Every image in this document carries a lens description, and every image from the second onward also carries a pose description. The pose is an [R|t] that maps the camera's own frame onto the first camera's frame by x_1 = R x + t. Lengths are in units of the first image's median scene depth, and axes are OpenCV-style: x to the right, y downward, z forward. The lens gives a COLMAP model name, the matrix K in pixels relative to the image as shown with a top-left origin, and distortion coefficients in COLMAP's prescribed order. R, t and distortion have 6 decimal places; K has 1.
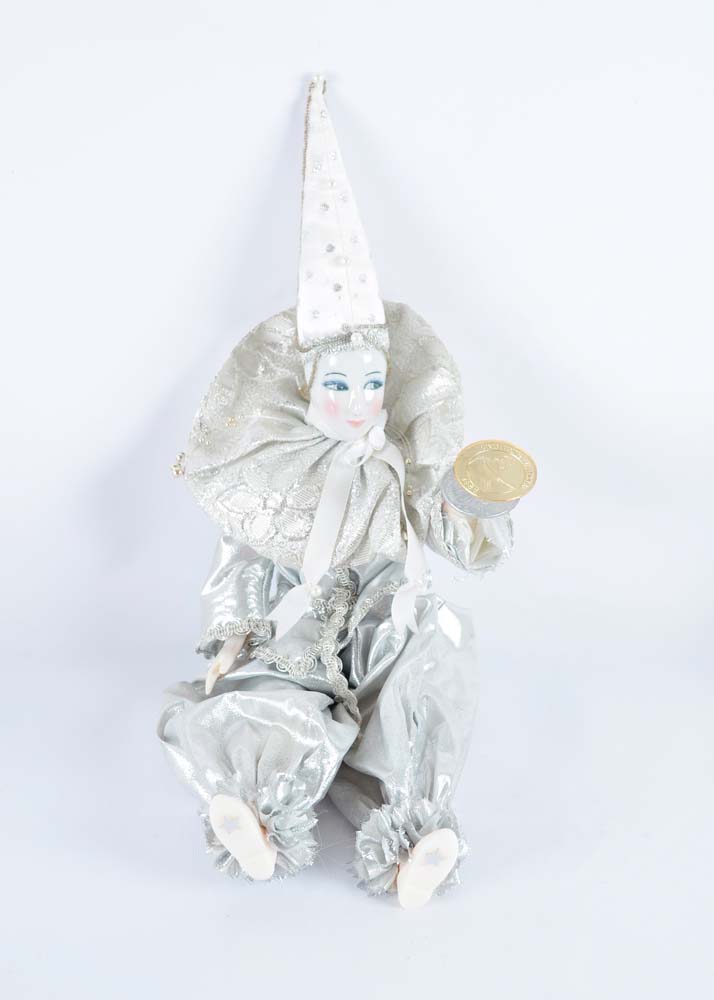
lens RADIAL K [[1779.8, 0, 357.0], [0, 1779.8, 500.0], [0, 0, 1]] dist [-0.000743, -0.029521]
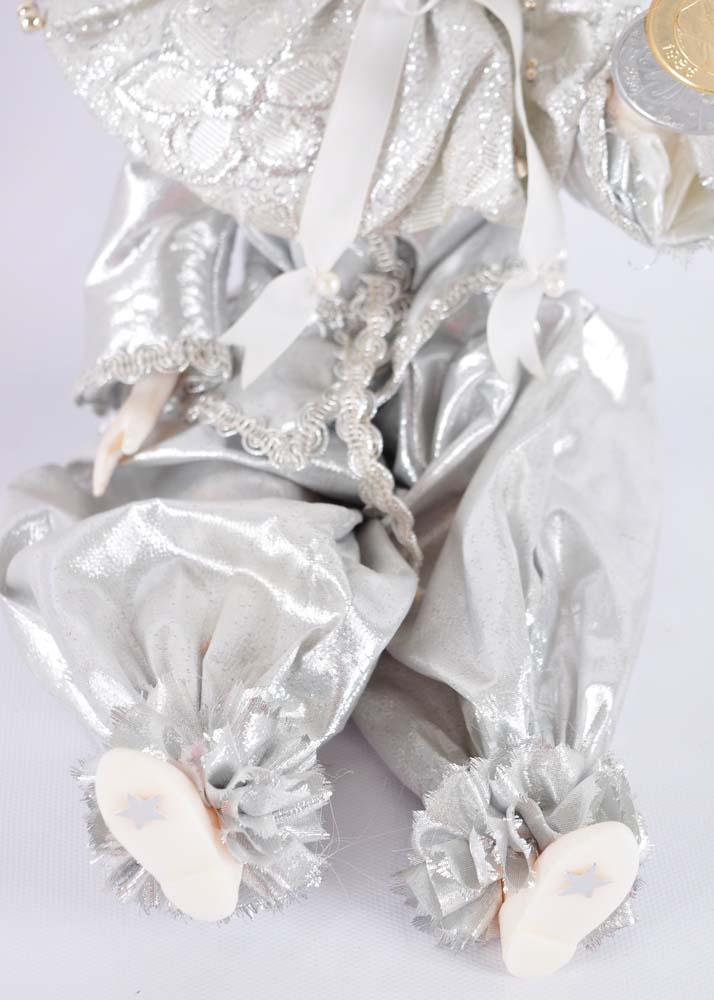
lens RADIAL K [[2345.0, 0, 357.0], [0, 2345.0, 500.0], [0, 0, 1]] dist [0.034900, 0.269620]
pose [[0.999872, 0.011942, 0.010627, -0.021280], [-0.013645, 0.983898, 0.178208, -0.003373], [-0.008327, -0.178330, 0.983936, 0.383120]]
